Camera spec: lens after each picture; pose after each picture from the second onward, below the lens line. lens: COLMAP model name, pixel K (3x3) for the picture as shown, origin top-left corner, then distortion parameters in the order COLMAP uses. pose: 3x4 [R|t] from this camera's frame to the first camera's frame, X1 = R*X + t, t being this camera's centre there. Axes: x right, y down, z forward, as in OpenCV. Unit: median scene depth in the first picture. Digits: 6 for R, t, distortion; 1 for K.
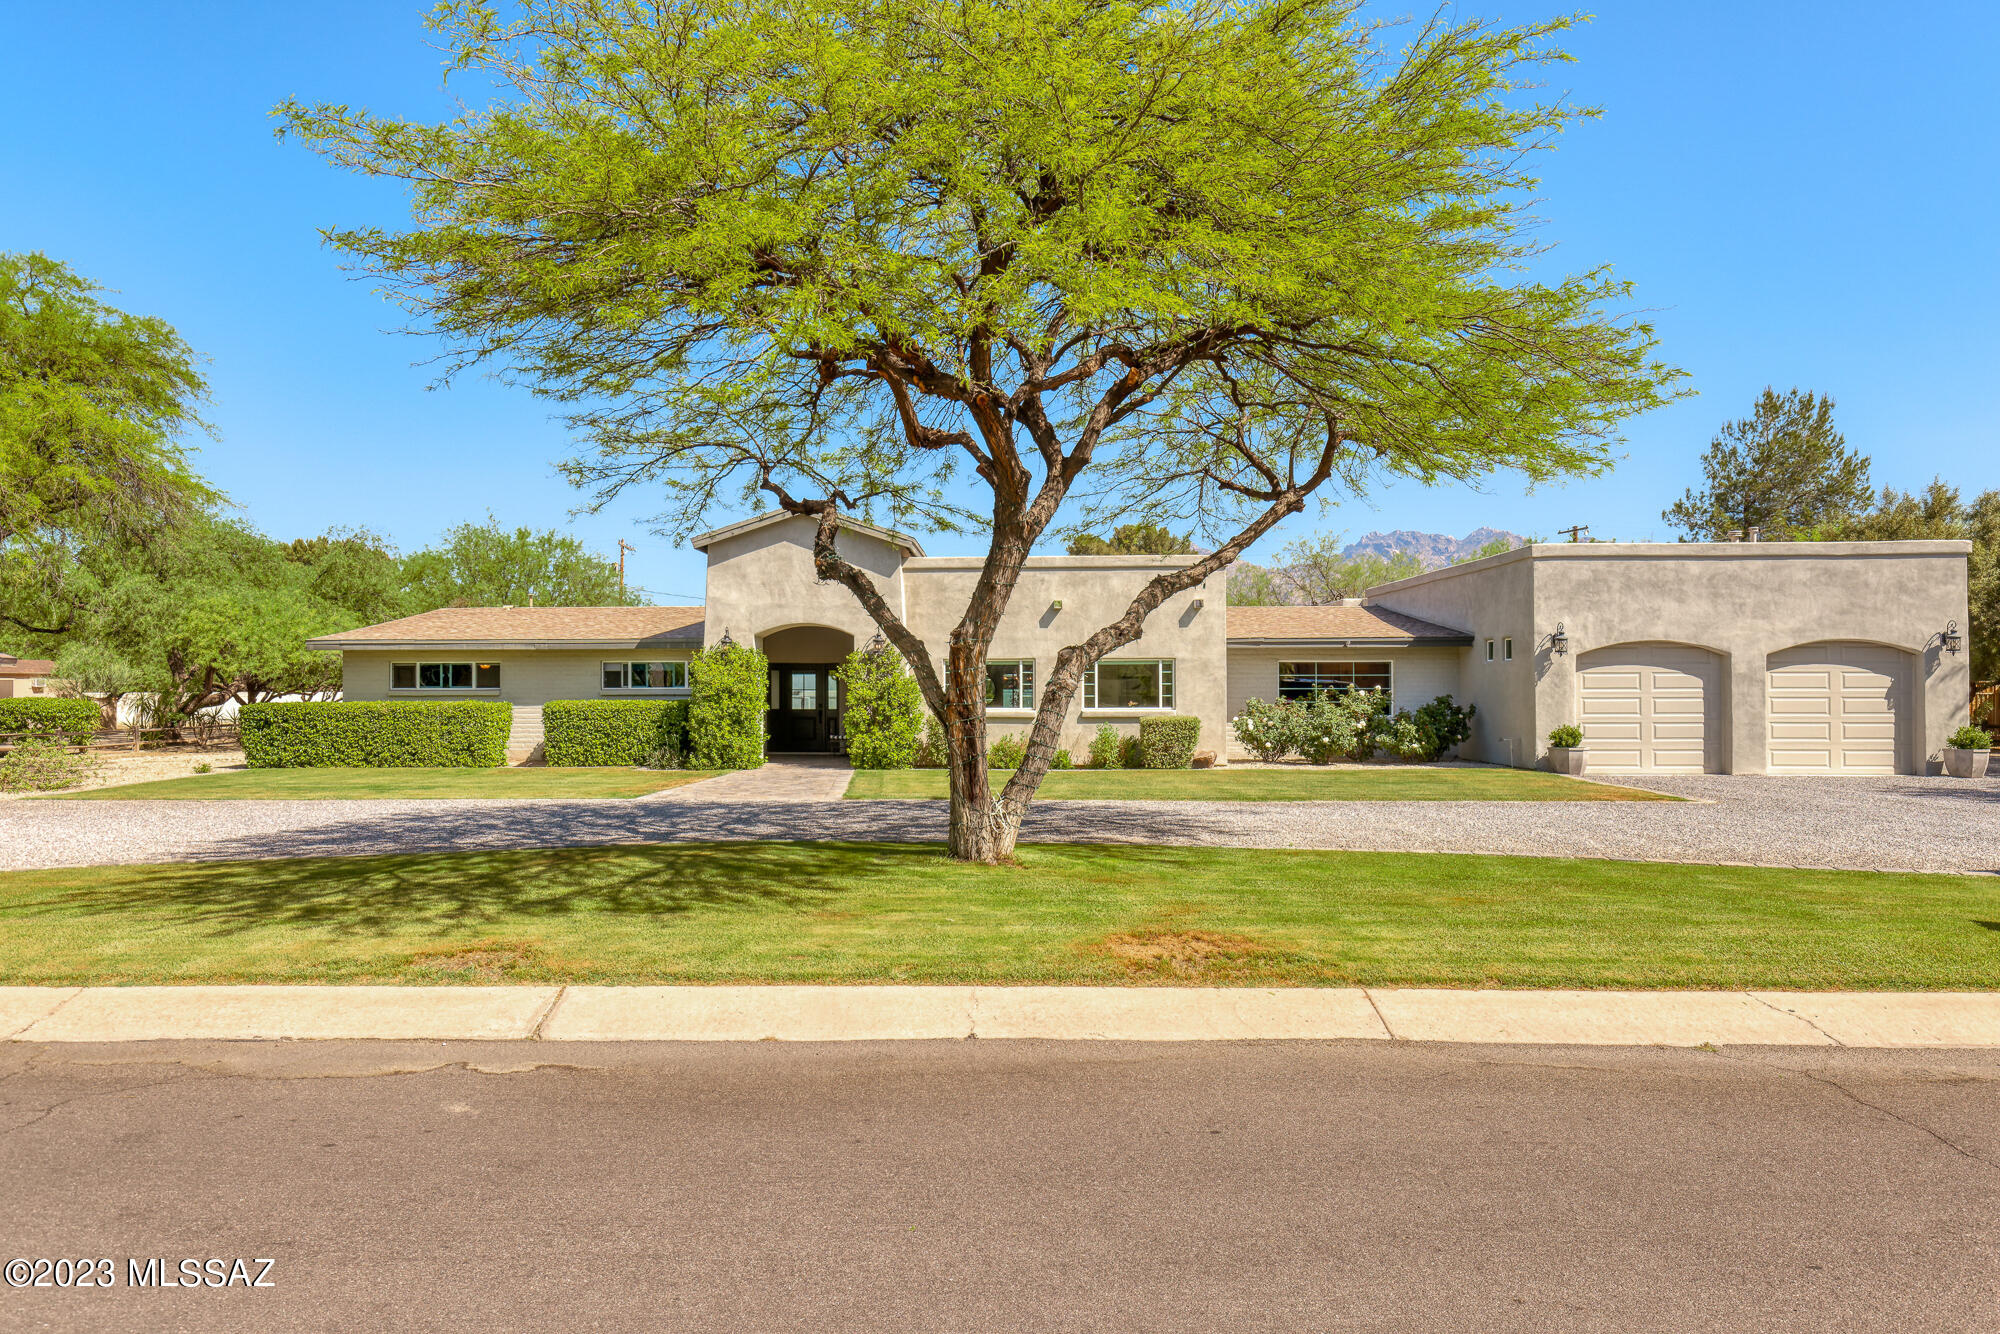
lens RADIAL K [[1233.8, 0, 980.9], [0, 1233.8, 672.2], [0, 0, 1]] dist [0.001359, 0.000516]
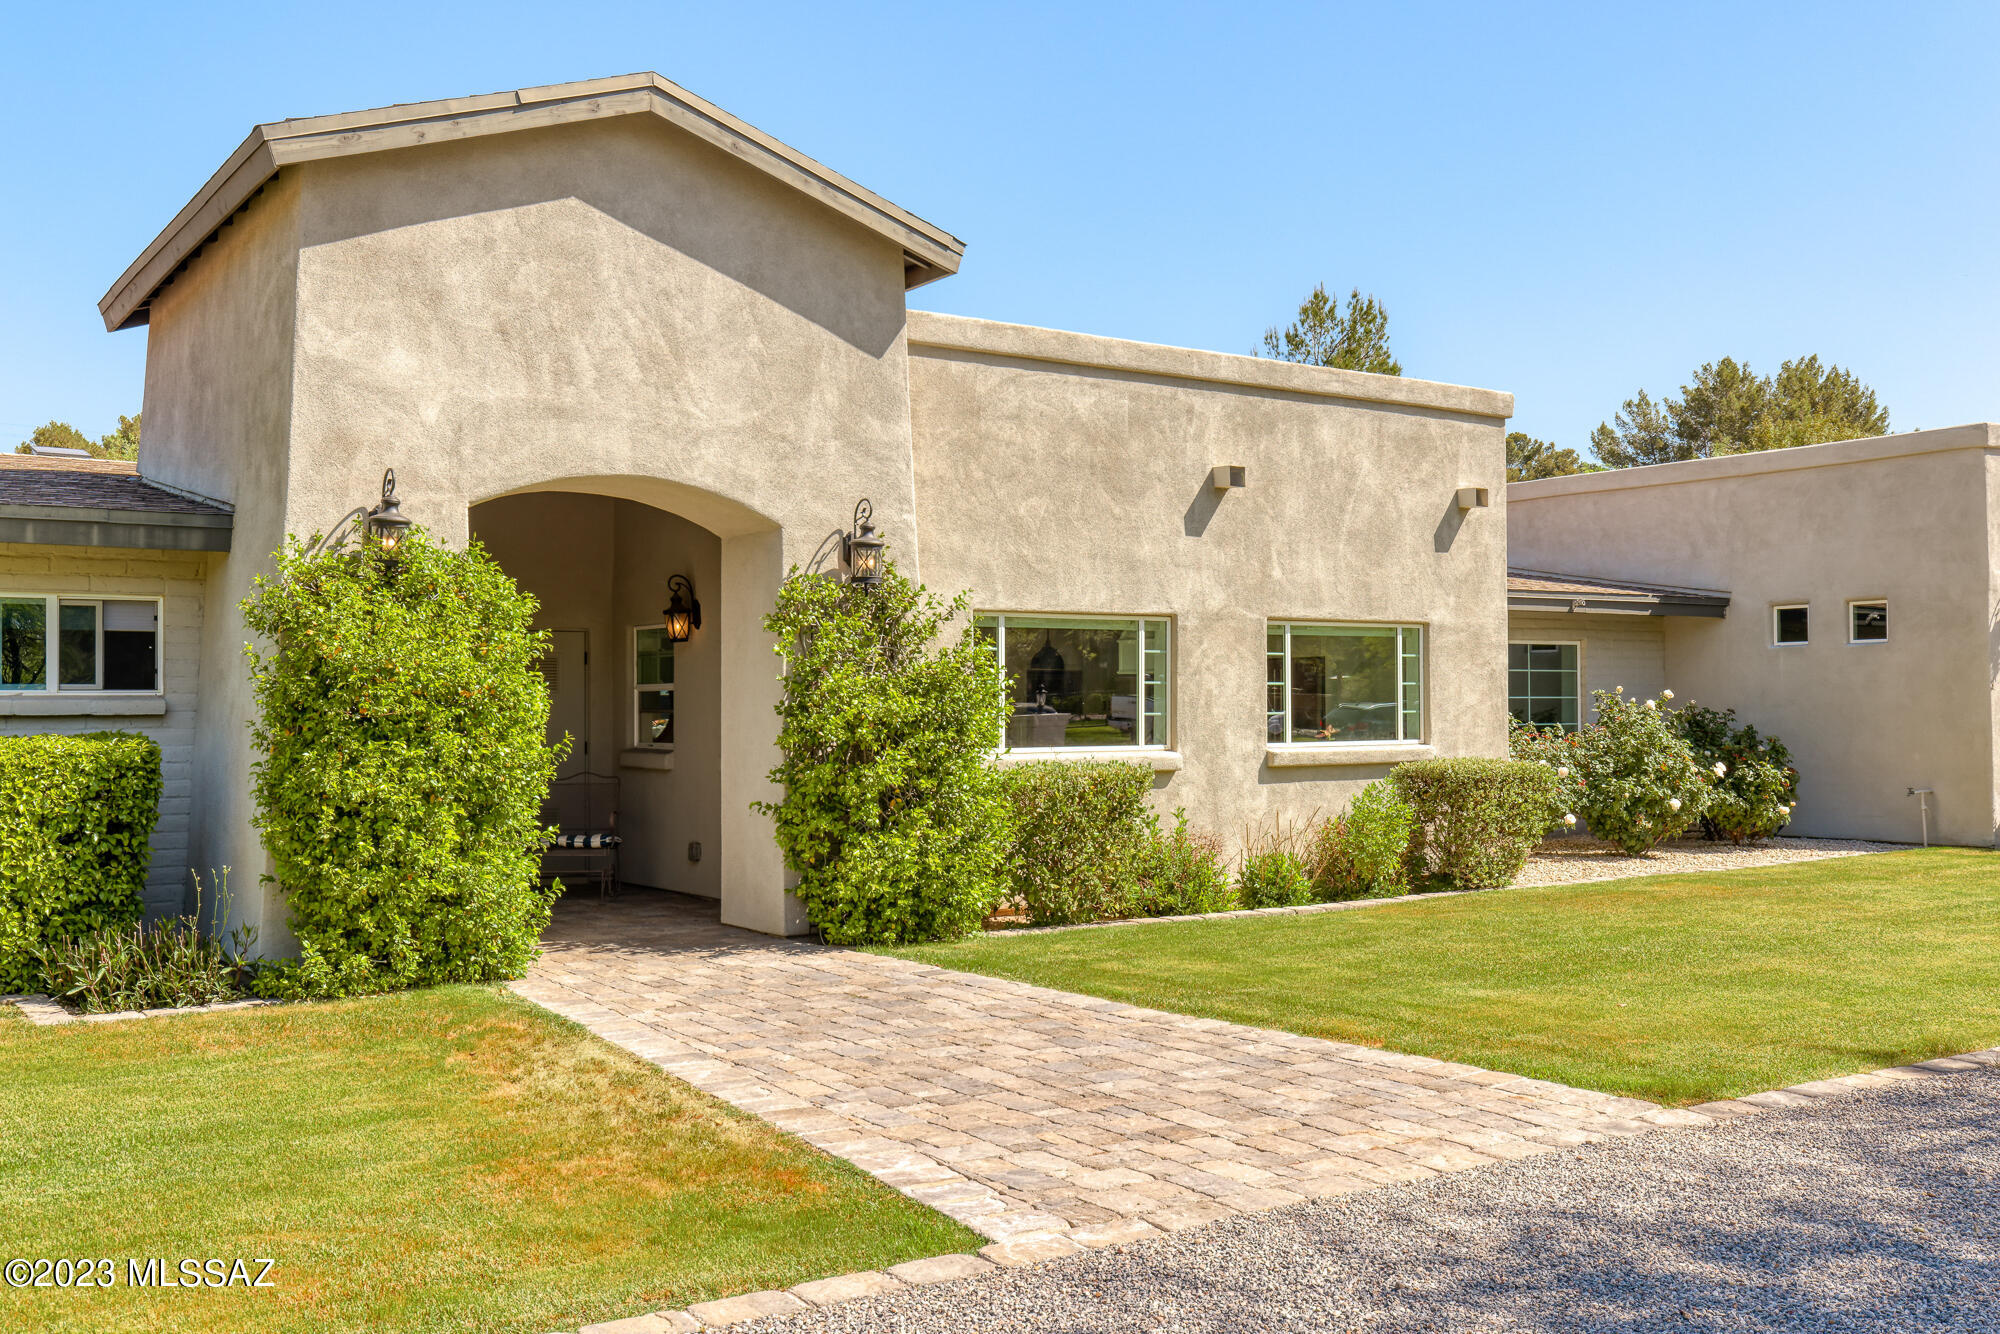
lens RADIAL K [[1847.0, 0, 1005.3], [0, 1847.0, 672.0], [0, 0, 1]] dist [-0.002947, 0.000000]
pose [[0.798226, 0.009479, 0.602283, -0.344445], [-0.003713, 0.999935, -0.010817, 0.012963], [-0.602346, 0.006398, 0.798209, 0.584756]]
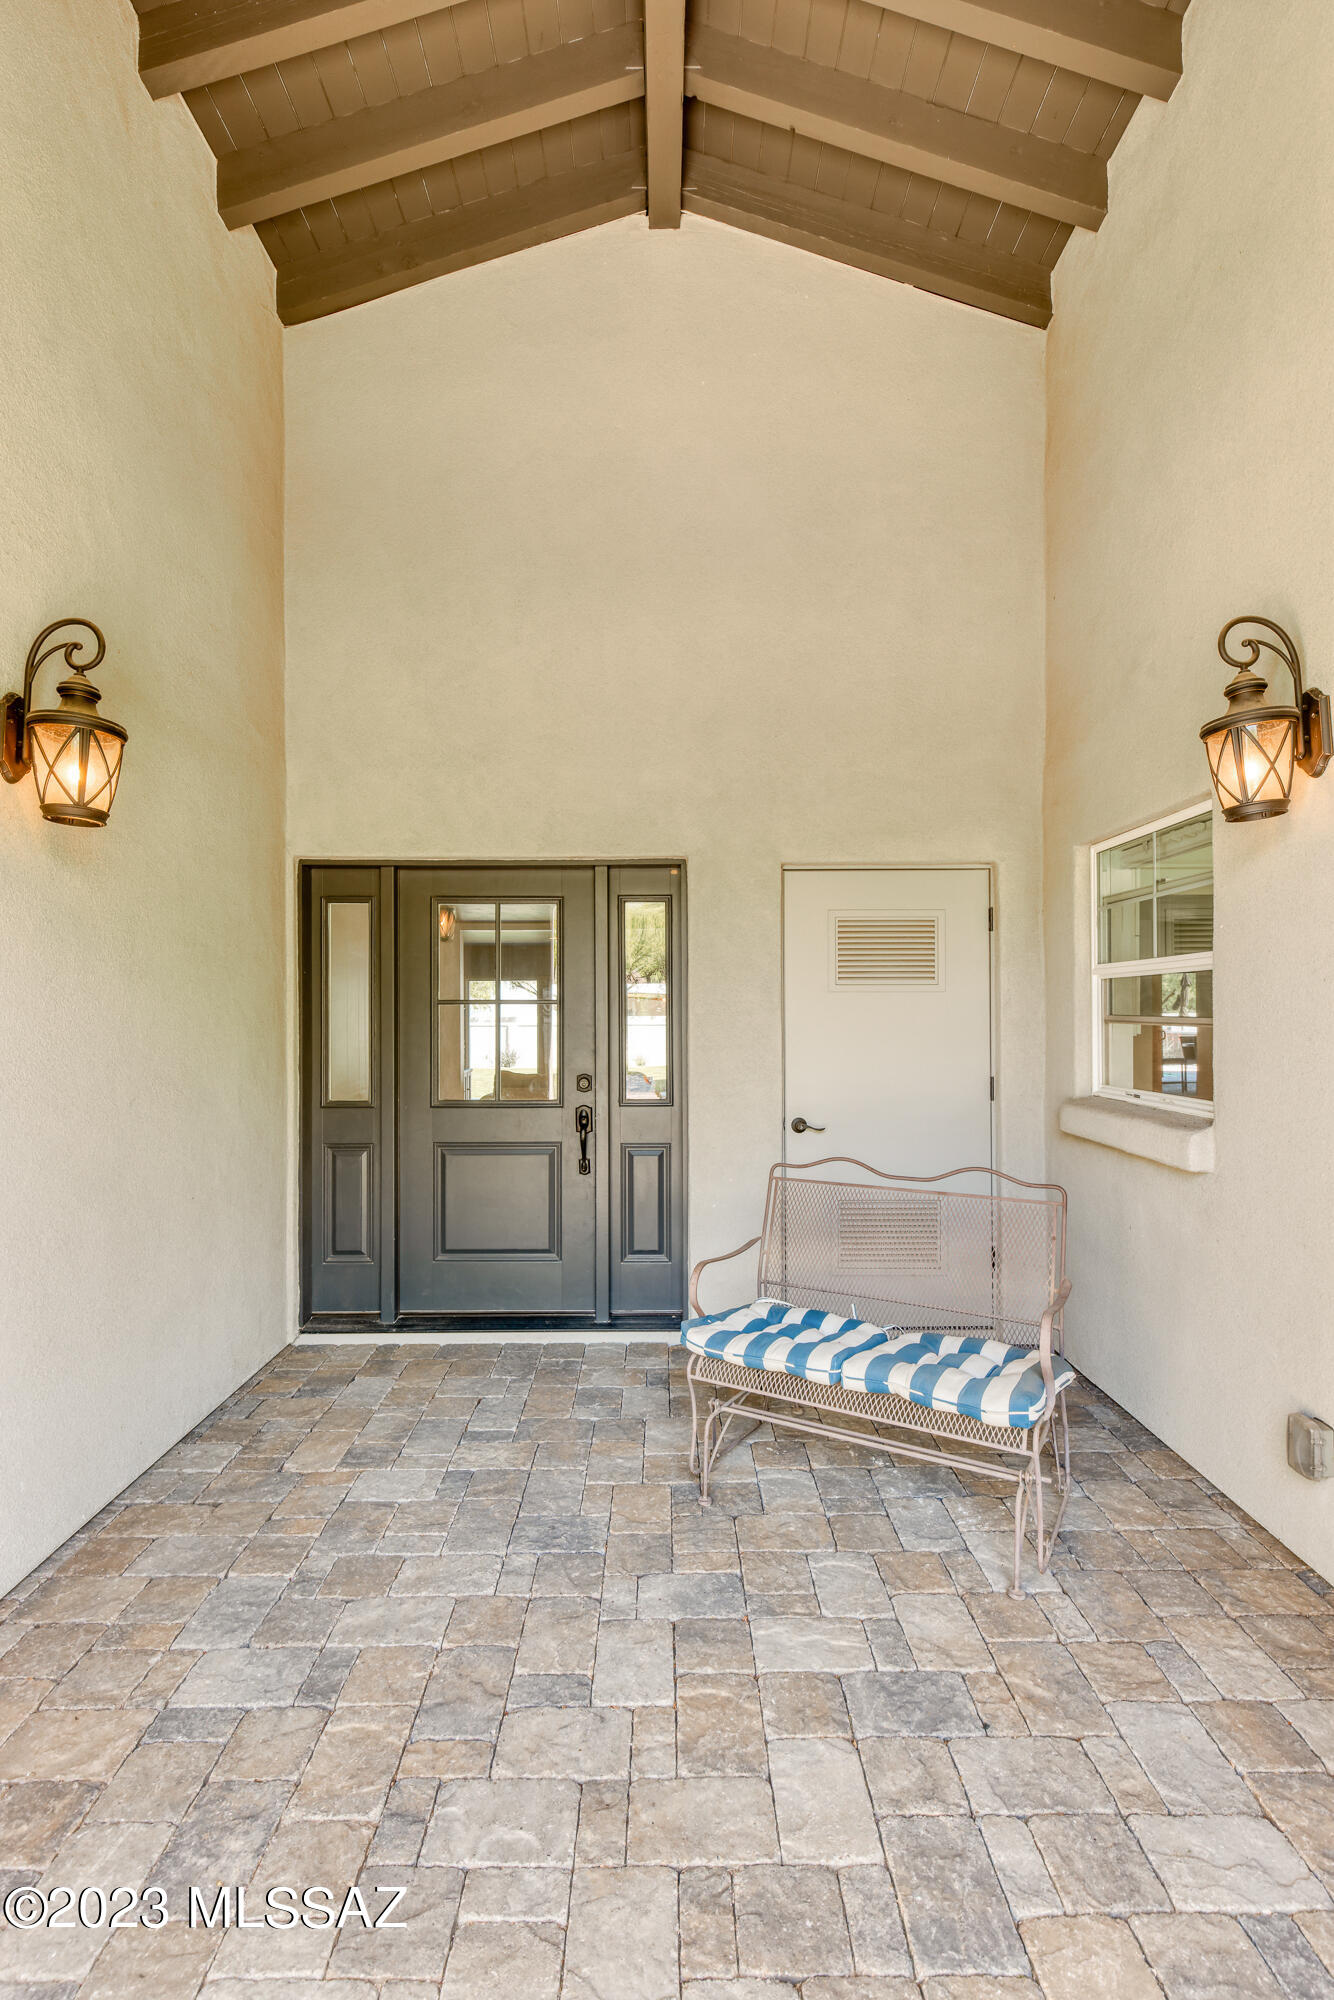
lens RADIAL K [[896.1, 0, 677.0], [0, 896.1, 1001.4], [0, 0, 1]] dist [0.004082, 0.000021]
pose [[0.998927, -0.000580, 0.046317, -0.144426], [0.000688, 0.999997, -0.002319, 0.017165], [-0.046316, 0.002349, 0.998924, 1.012608]]
